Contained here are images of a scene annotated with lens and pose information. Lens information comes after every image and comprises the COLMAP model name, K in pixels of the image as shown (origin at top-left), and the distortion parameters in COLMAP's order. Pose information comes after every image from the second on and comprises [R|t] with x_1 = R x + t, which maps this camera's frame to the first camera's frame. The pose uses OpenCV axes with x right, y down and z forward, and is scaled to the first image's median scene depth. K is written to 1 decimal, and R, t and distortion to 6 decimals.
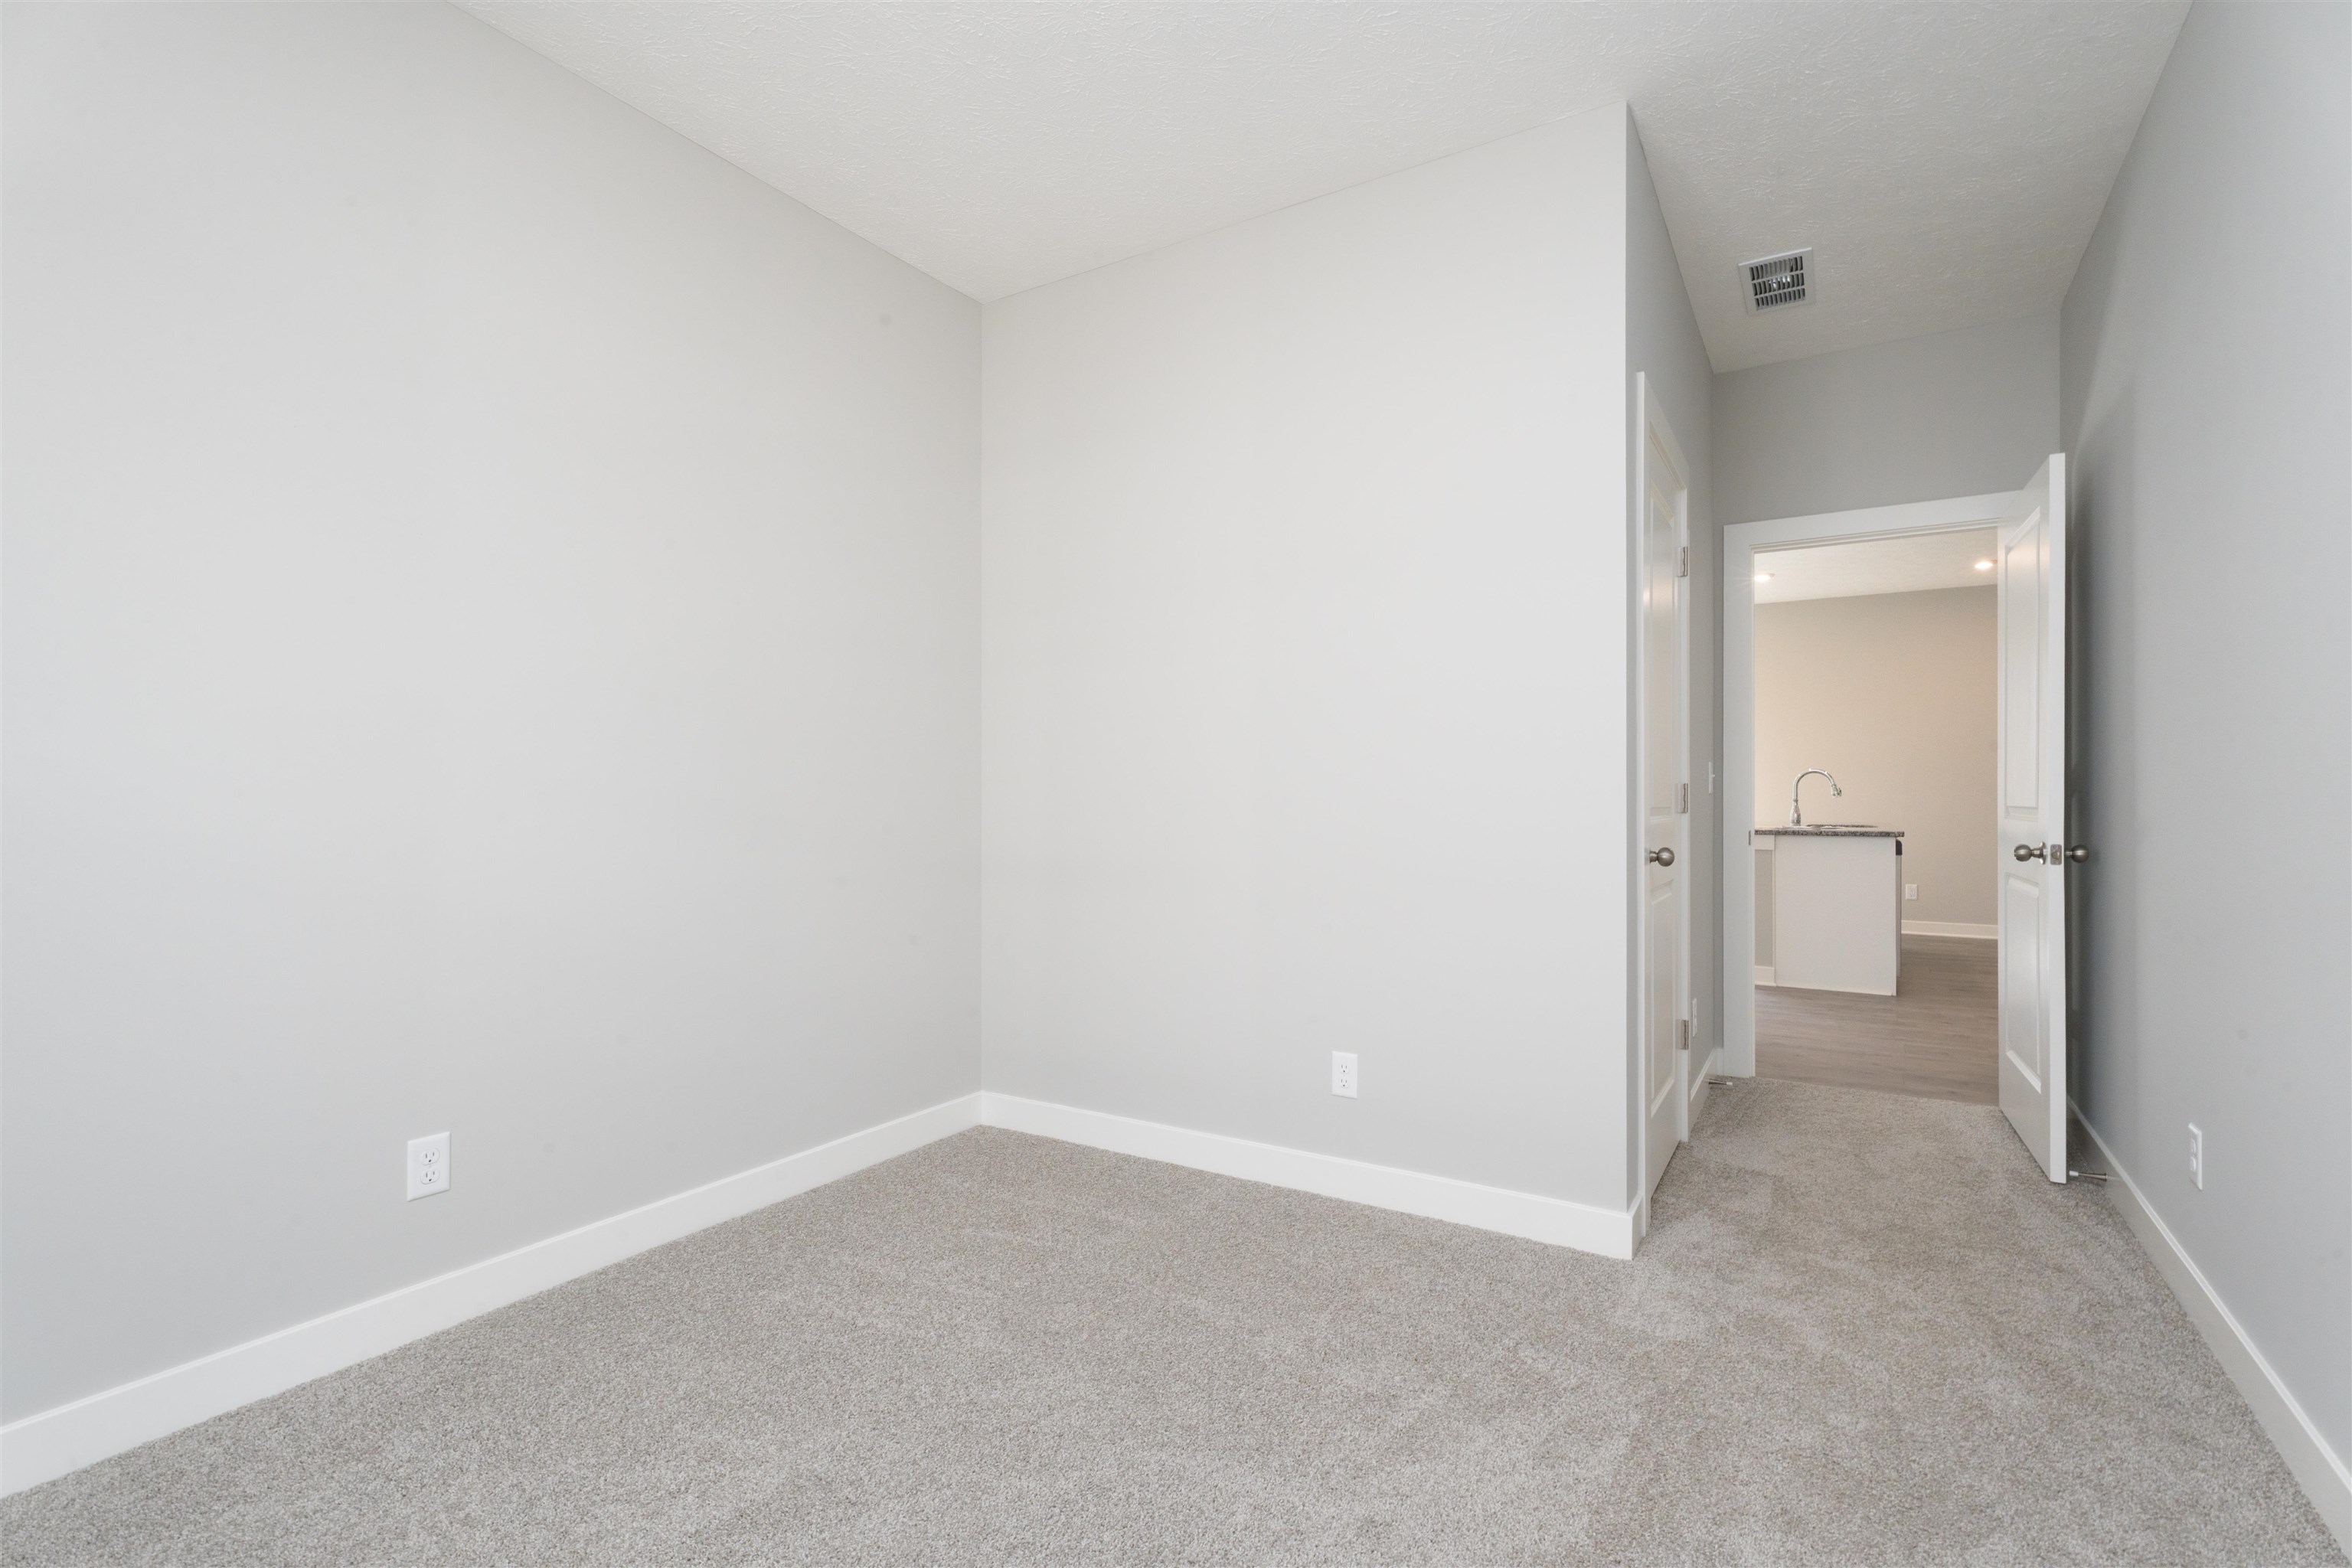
lens RADIAL K [[1066.9, 0, 1194.0], [0, 1066.9, 812.1], [0, 0, 1]] dist [-0.001866, -0.000194]
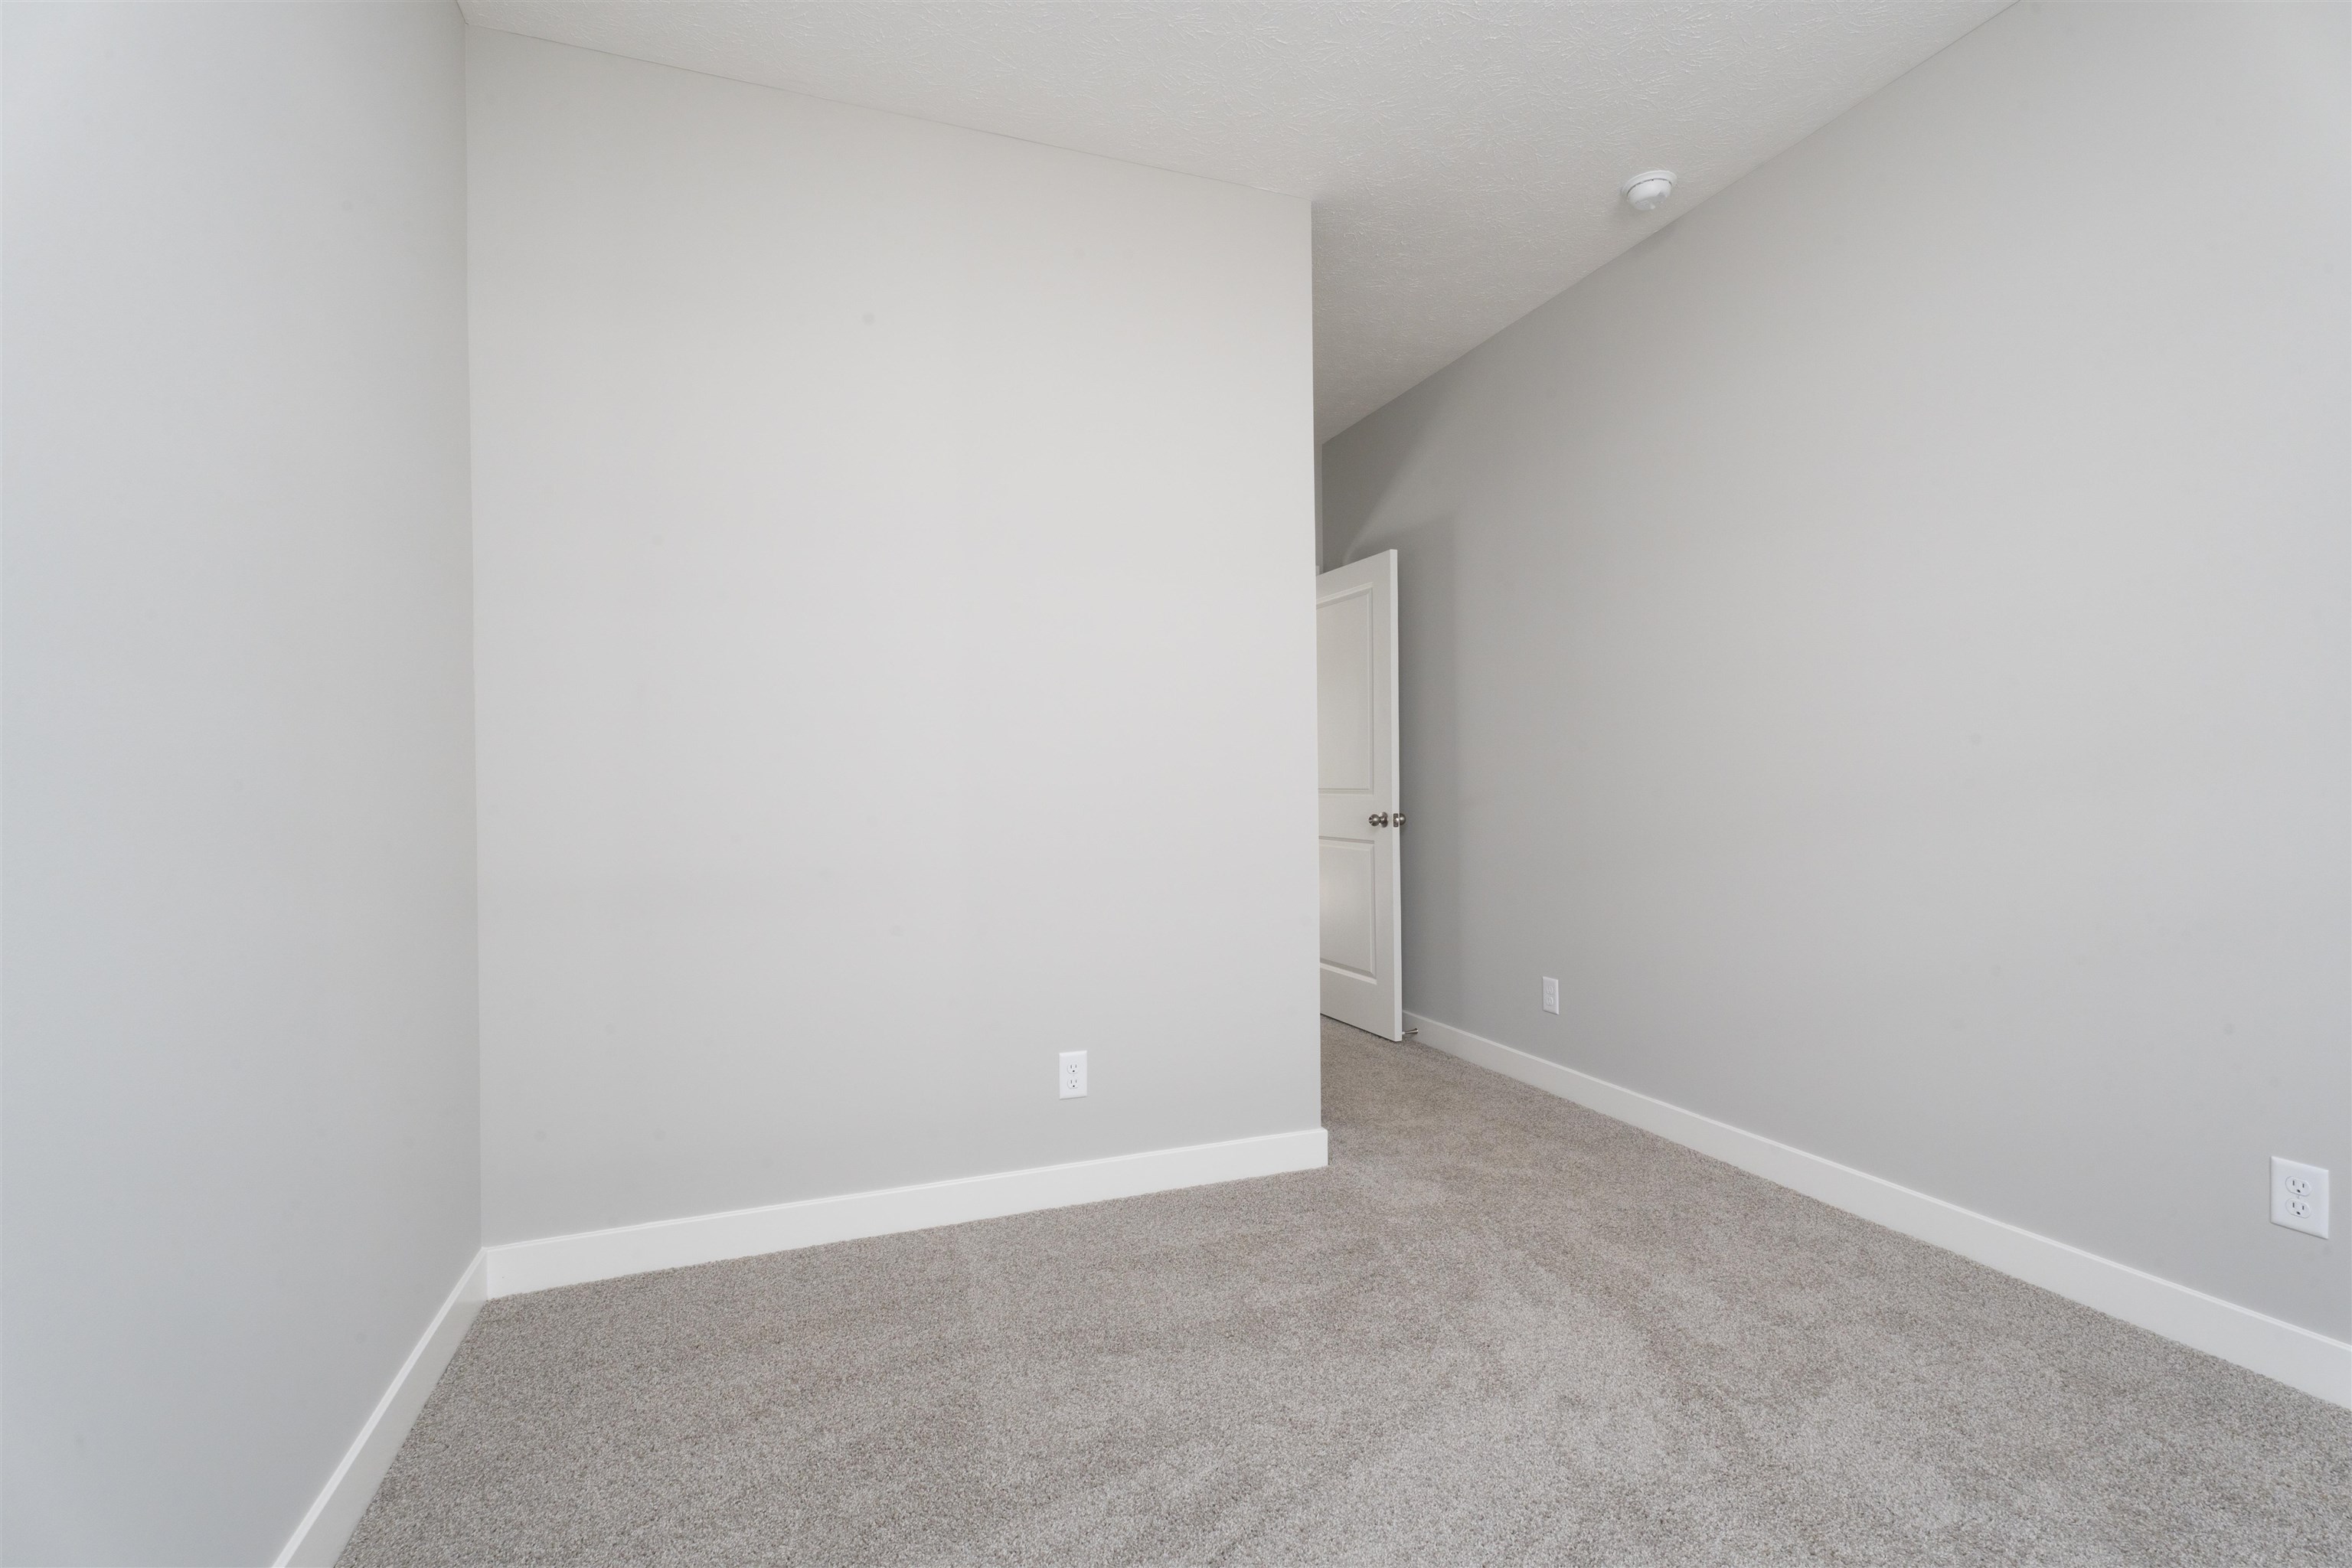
lens RADIAL K [[1066.9, 0, 1194.0], [0, 1066.9, 812.1], [0, 0, 1]] dist [-0.001866, -0.000194]
pose [[0.596030, -0.025277, 0.802564, -0.553181], [0.017021, 0.999678, 0.018845, -0.004674], [-0.802782, 0.002428, 0.596268, 0.343666]]
